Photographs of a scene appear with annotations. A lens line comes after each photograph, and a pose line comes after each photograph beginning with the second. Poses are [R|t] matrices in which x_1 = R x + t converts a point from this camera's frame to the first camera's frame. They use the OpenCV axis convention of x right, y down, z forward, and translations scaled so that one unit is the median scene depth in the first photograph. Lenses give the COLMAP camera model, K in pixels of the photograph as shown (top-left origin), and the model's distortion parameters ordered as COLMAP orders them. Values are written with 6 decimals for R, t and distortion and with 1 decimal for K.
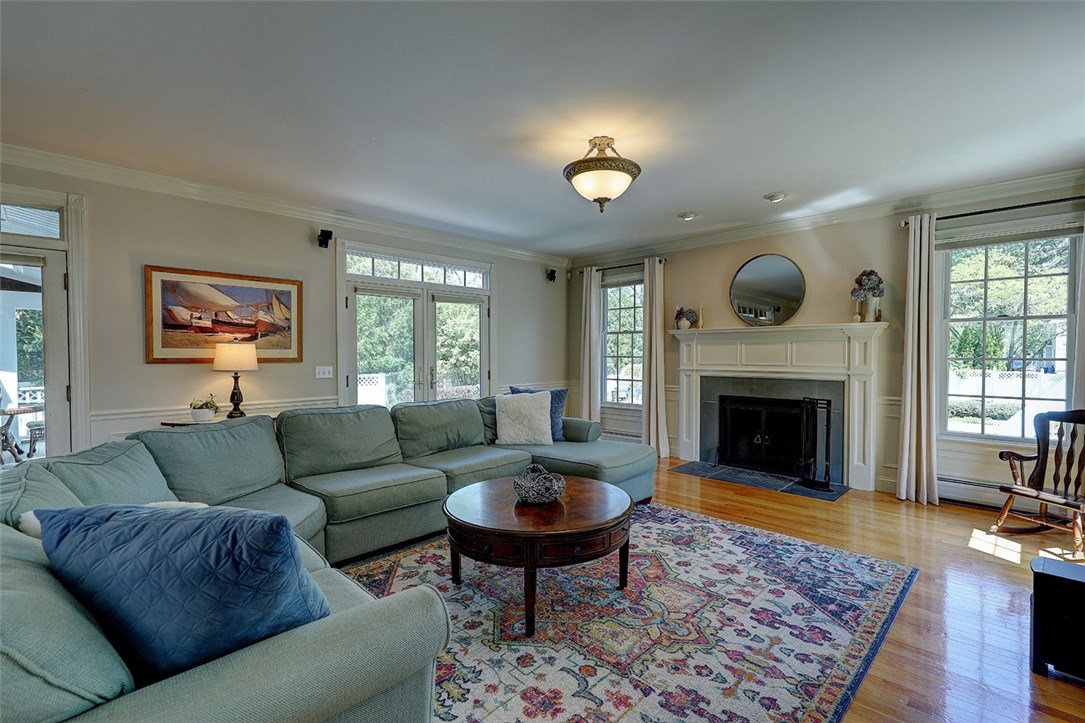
lens RADIAL K [[476.7, 0, 544.2], [0, 476.7, 360.9], [0, 0, 1]] dist [-0.002731, -0.000570]
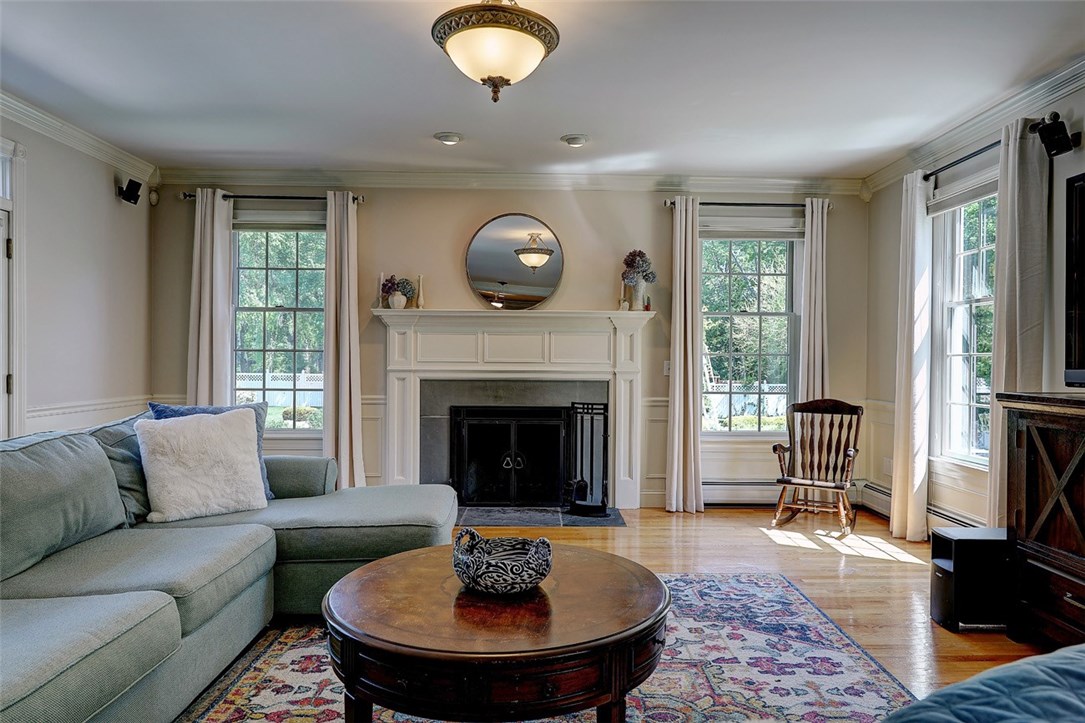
lens RADIAL K [[704.4, 0, 544.3], [0, 704.4, 362.8], [0, 0, 1]] dist [-0.002534, 0.004773]
pose [[0.704177, 0.003975, 0.710013, -0.343368], [0.001143, 0.999977, -0.006732, 0.020429], [-0.710023, 0.005552, 0.704156, 0.232940]]
